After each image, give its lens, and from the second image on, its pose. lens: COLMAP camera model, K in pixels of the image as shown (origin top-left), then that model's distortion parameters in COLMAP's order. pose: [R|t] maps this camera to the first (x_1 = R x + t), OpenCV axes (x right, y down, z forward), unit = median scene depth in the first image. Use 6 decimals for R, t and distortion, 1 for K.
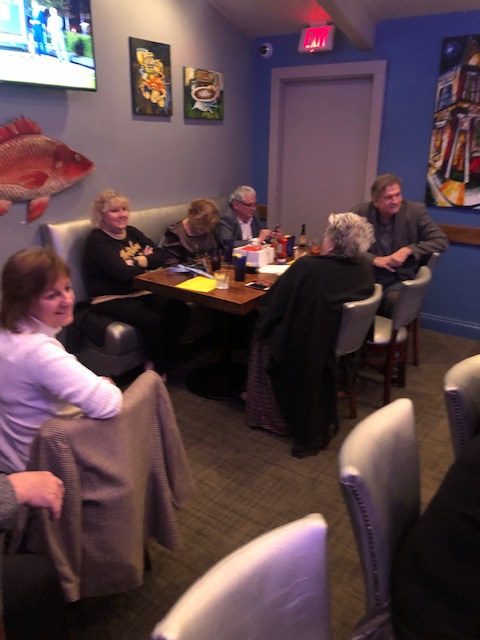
lens RADIAL K [[521.6, 0, 238.7], [0, 521.6, 319.3], [0, 0, 1]] dist [0.027782, 0.005372]
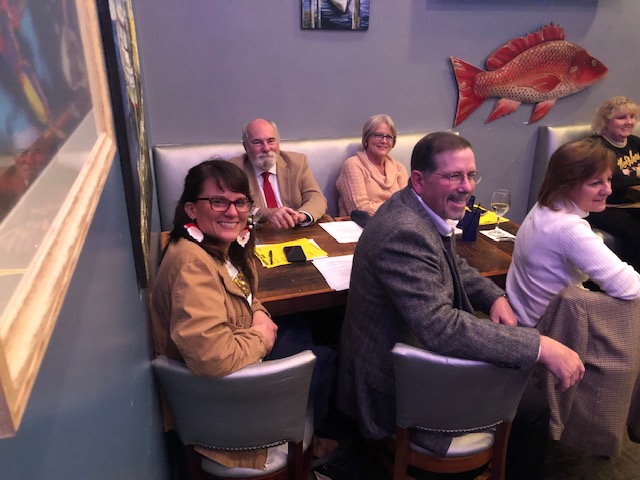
lens RADIAL K [[521.6, 0, 318.3], [0, 521.6, 252.1], [0, 0, 1]] dist [0.027782, 0.005372]
pose [[0.795778, 0.221962, -0.563445, -0.079820], [-0.198295, 0.974622, 0.103878, 0.050592], [0.572203, 0.029064, 0.819597, -0.137285]]
